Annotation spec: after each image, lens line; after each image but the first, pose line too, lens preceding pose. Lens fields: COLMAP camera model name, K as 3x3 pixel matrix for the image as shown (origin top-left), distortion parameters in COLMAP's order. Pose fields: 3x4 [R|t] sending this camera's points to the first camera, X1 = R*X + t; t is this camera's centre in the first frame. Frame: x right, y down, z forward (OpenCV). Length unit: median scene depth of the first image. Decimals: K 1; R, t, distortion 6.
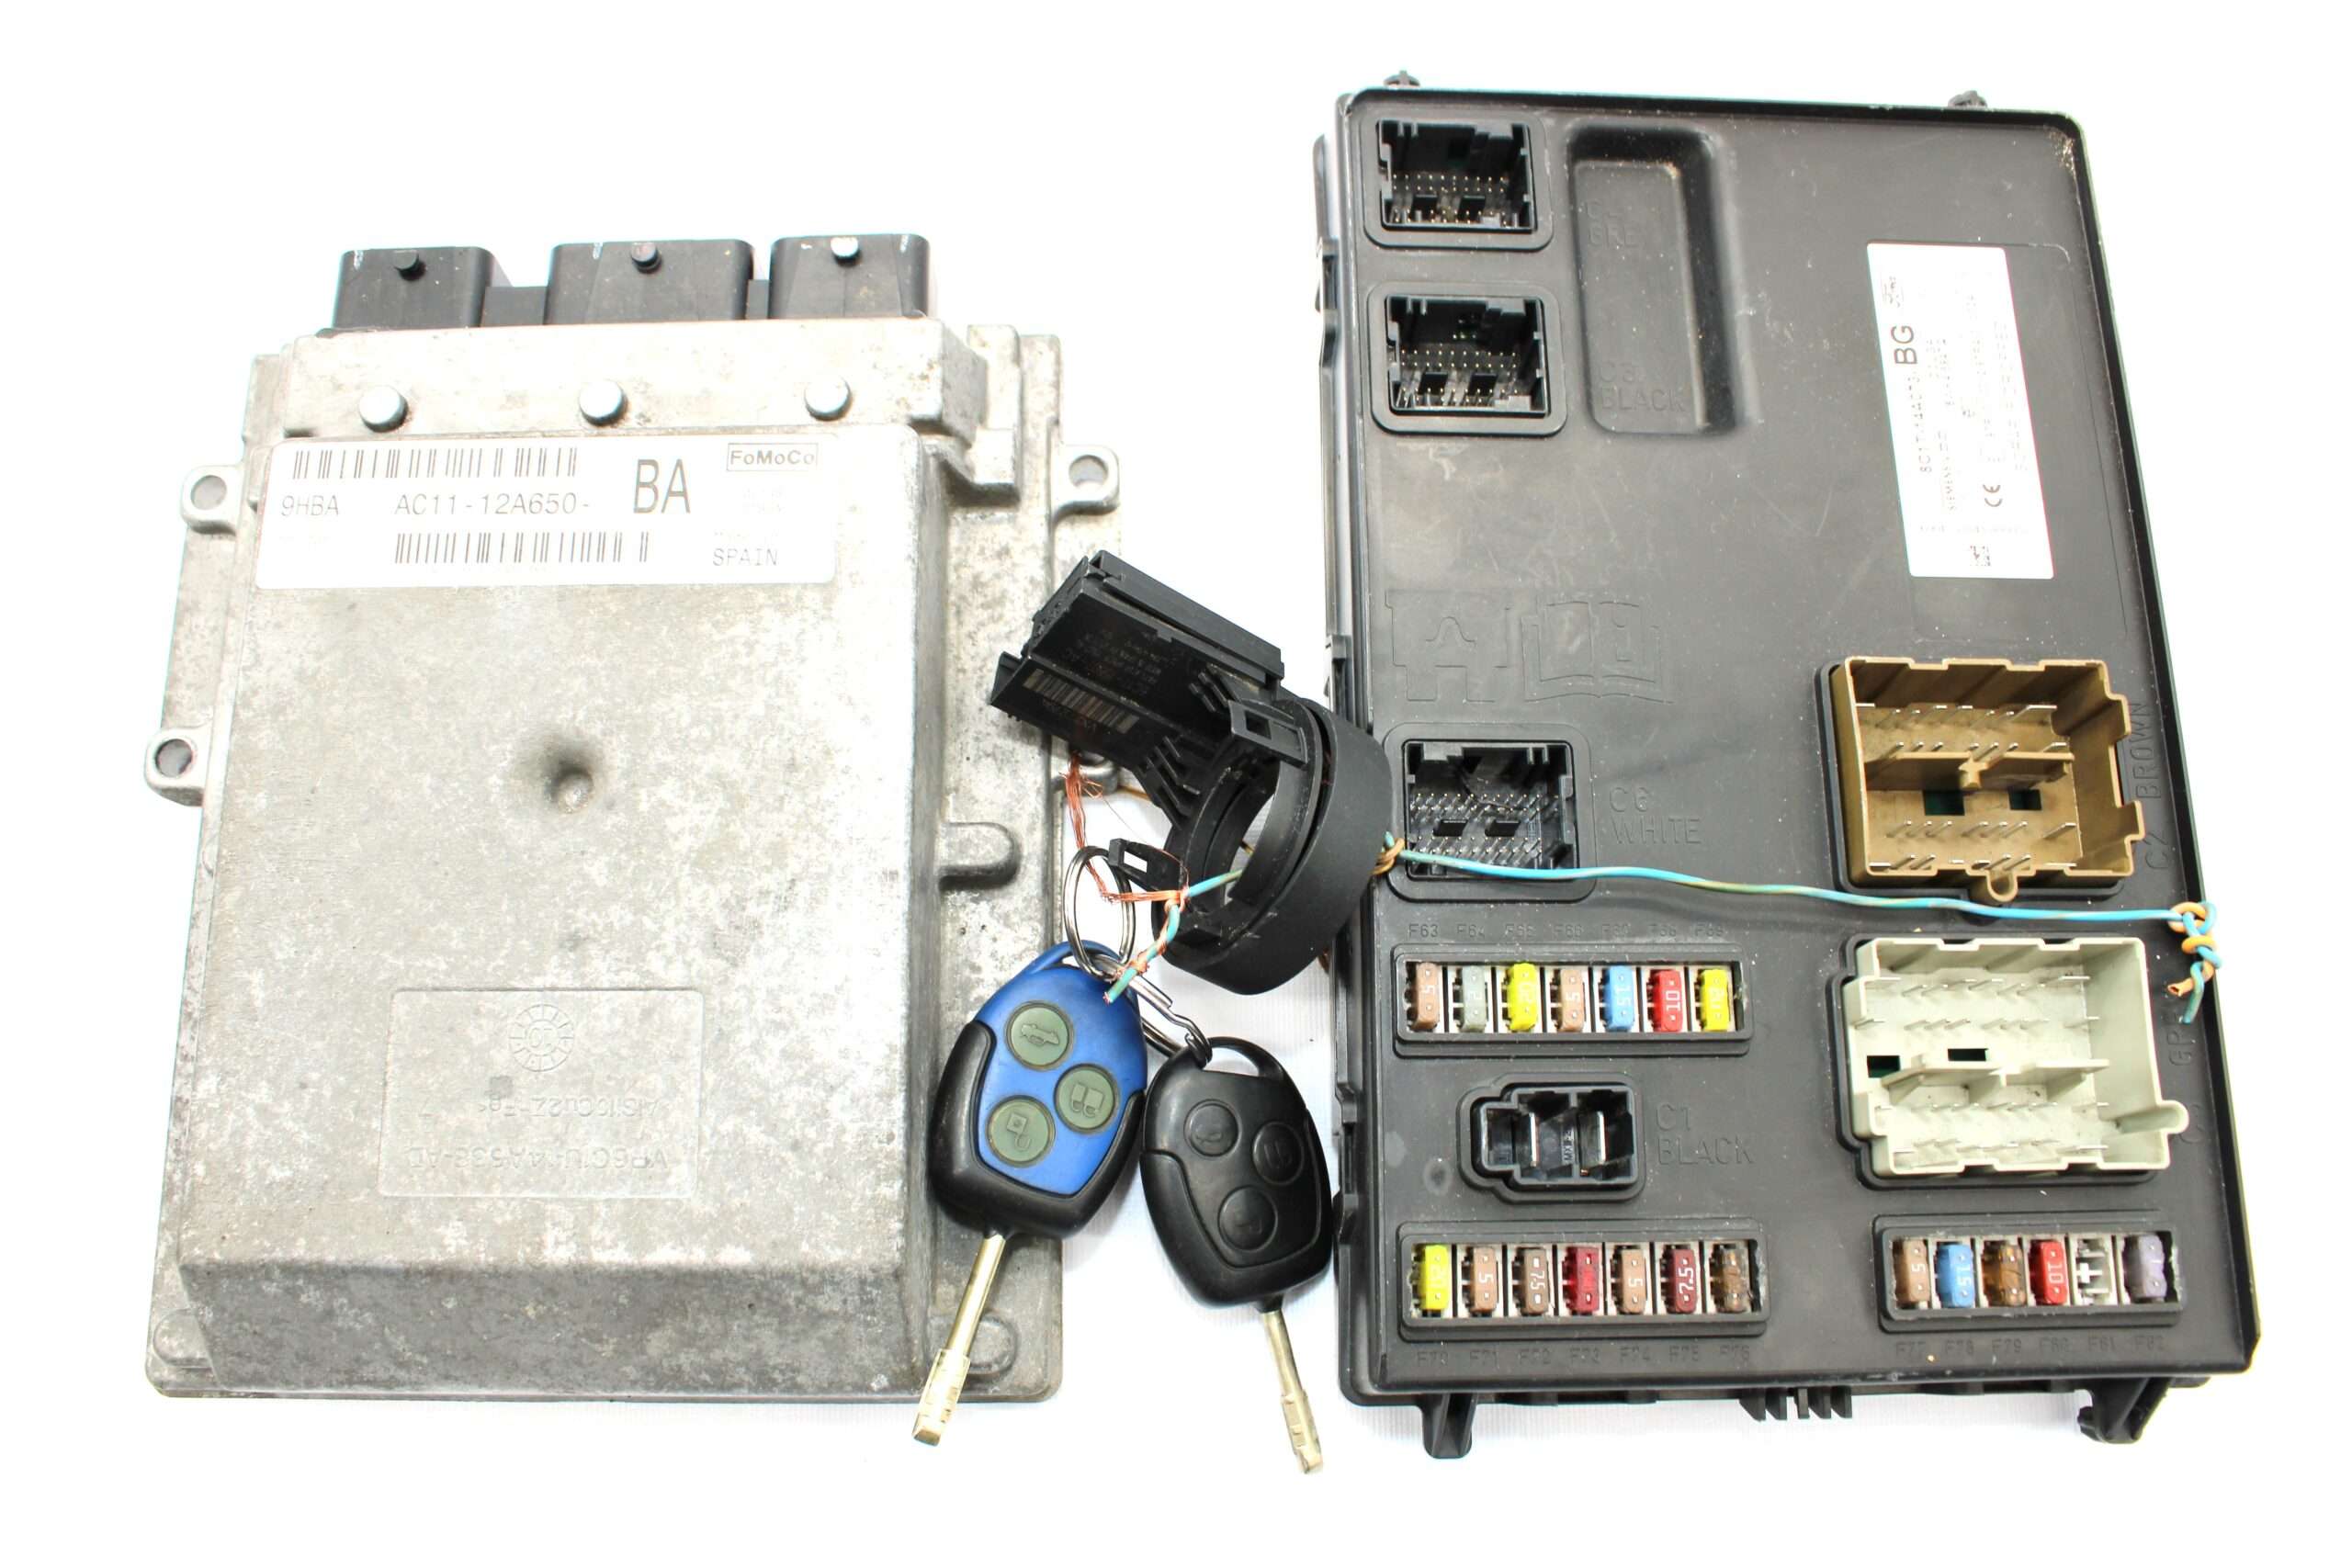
lens RADIAL K [[1936.3, 0, 1184.3], [0, 1936.3, 776.6], [0, 0, 1]] dist [-0.168069, 0.058376]
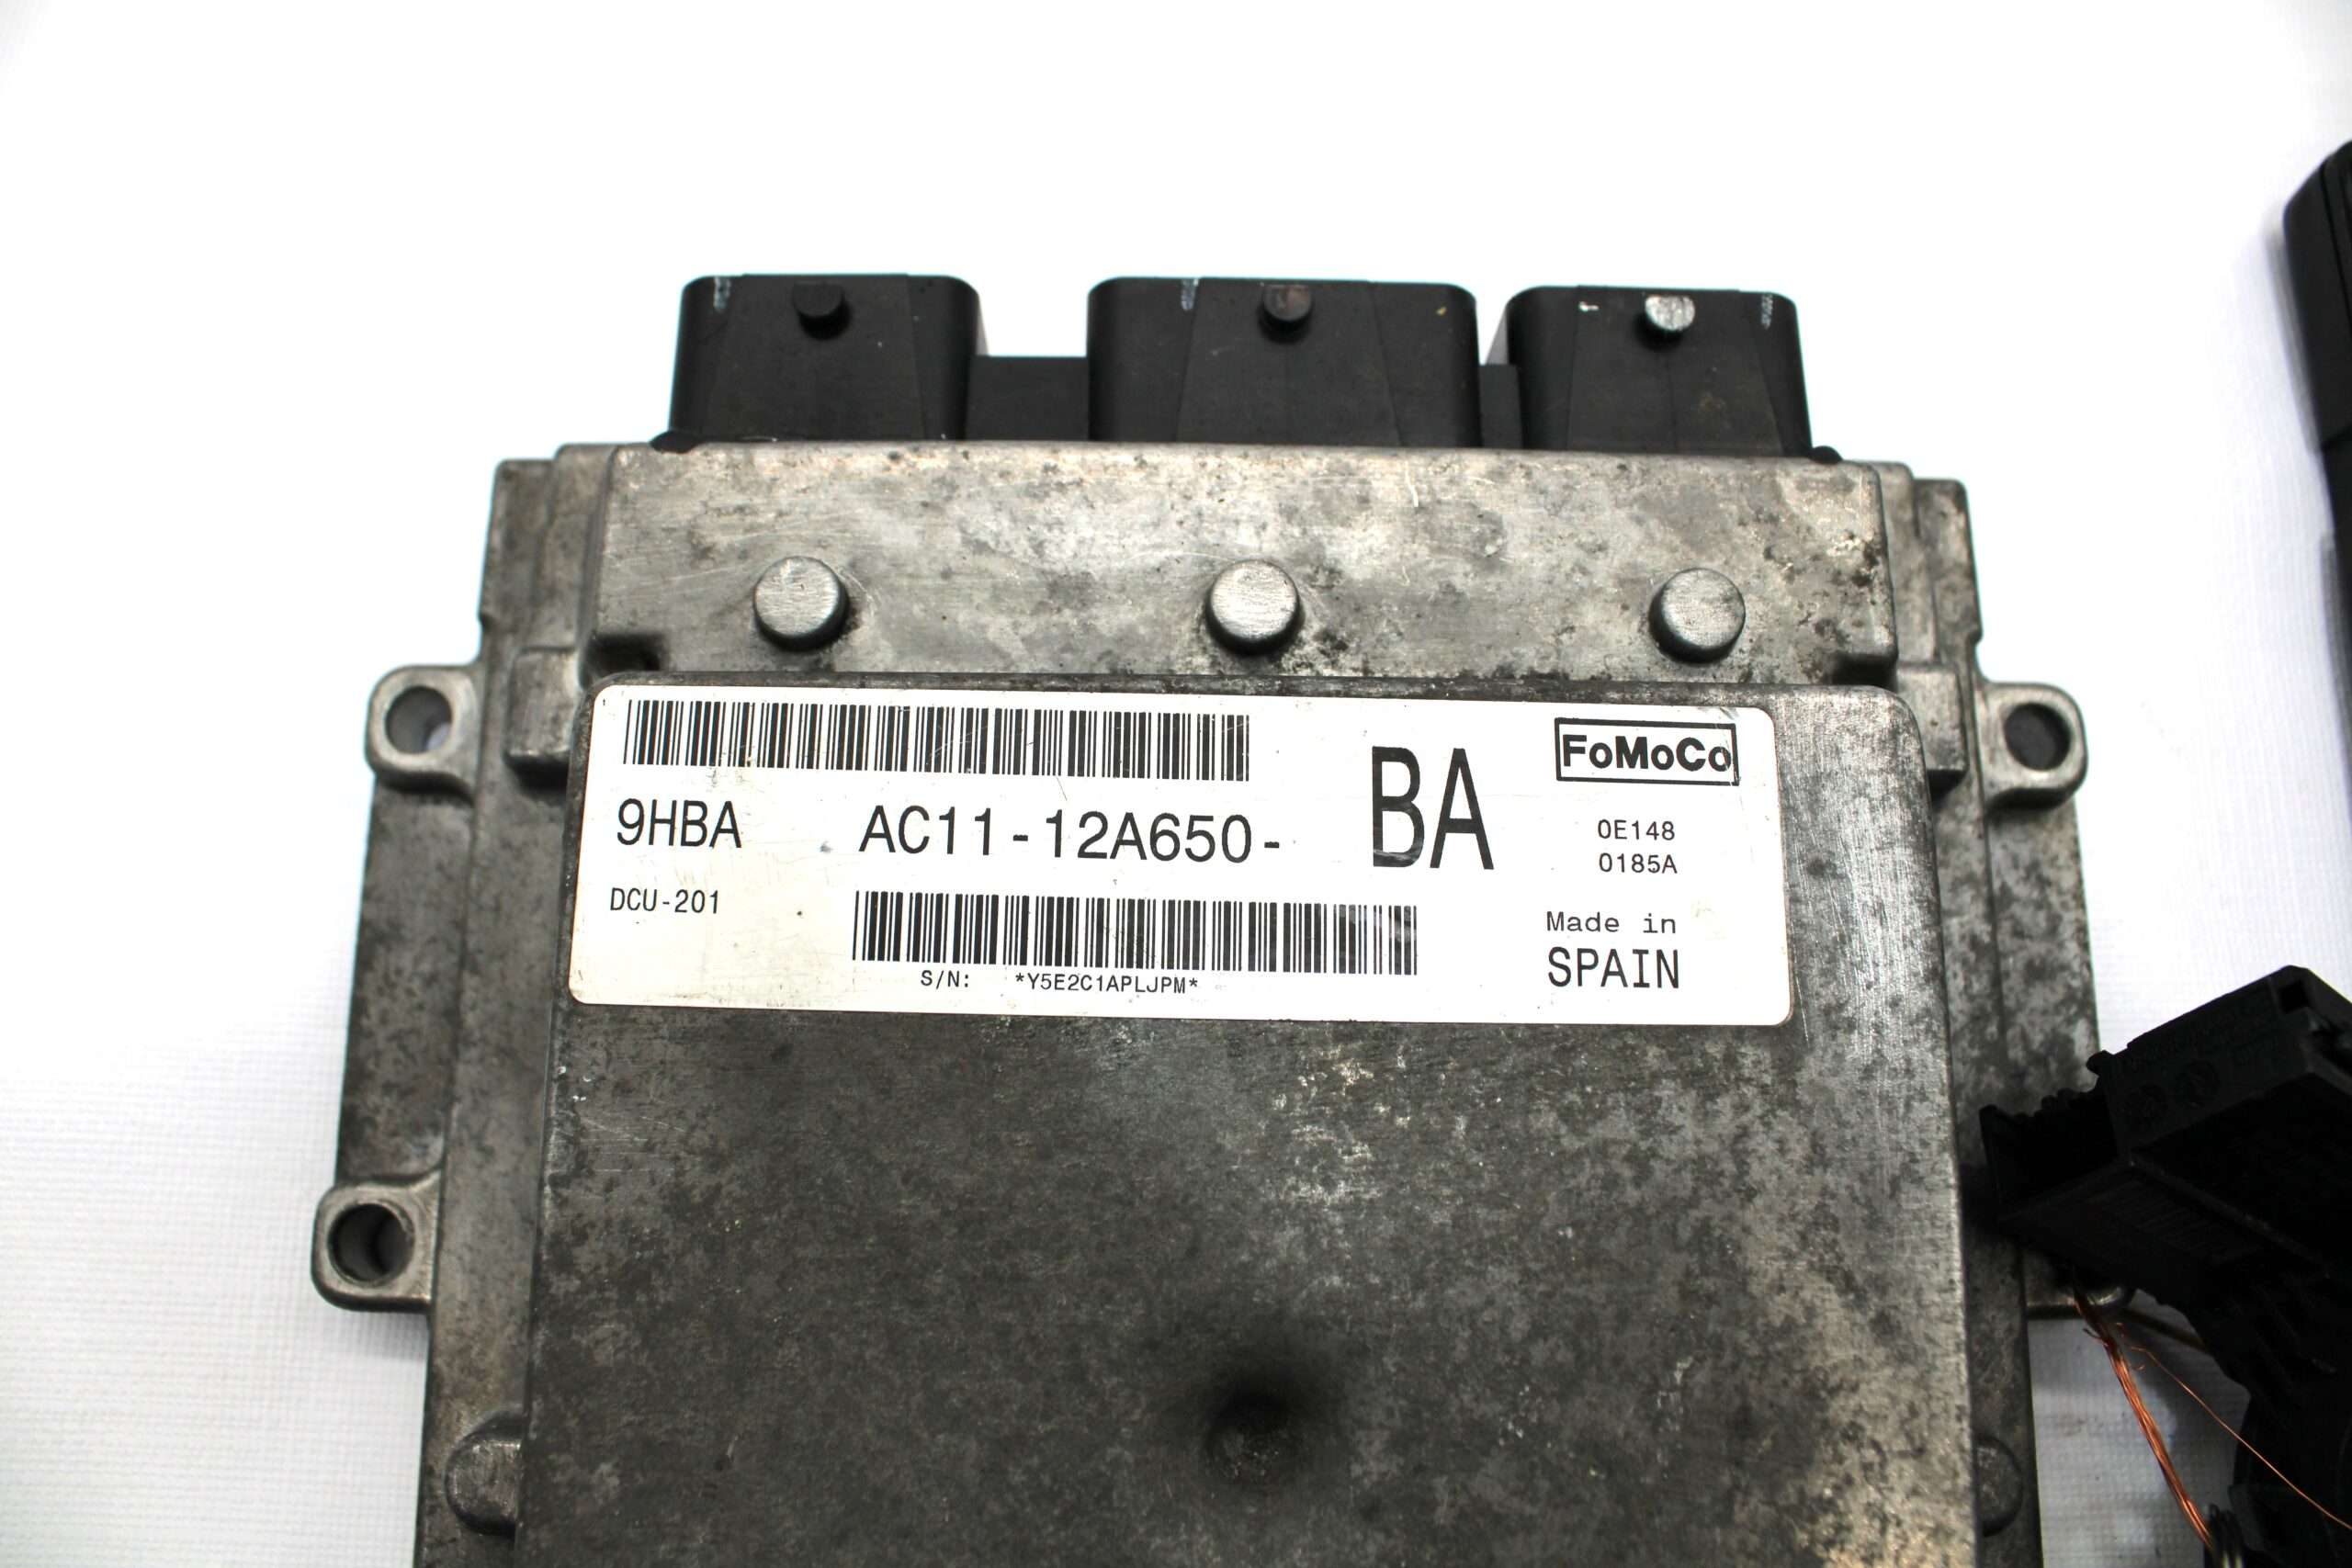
lens RADIAL K [[1936.3, 0, 1179.1], [0, 1936.3, 787.9], [0, 0, 1]] dist [-0.168069, 0.058376]
pose [[0.999528, 0.023185, -0.020159, -0.332368], [-0.022892, 0.999630, 0.014677, -0.165777], [0.020492, -0.014208, 0.999689, 0.513711]]
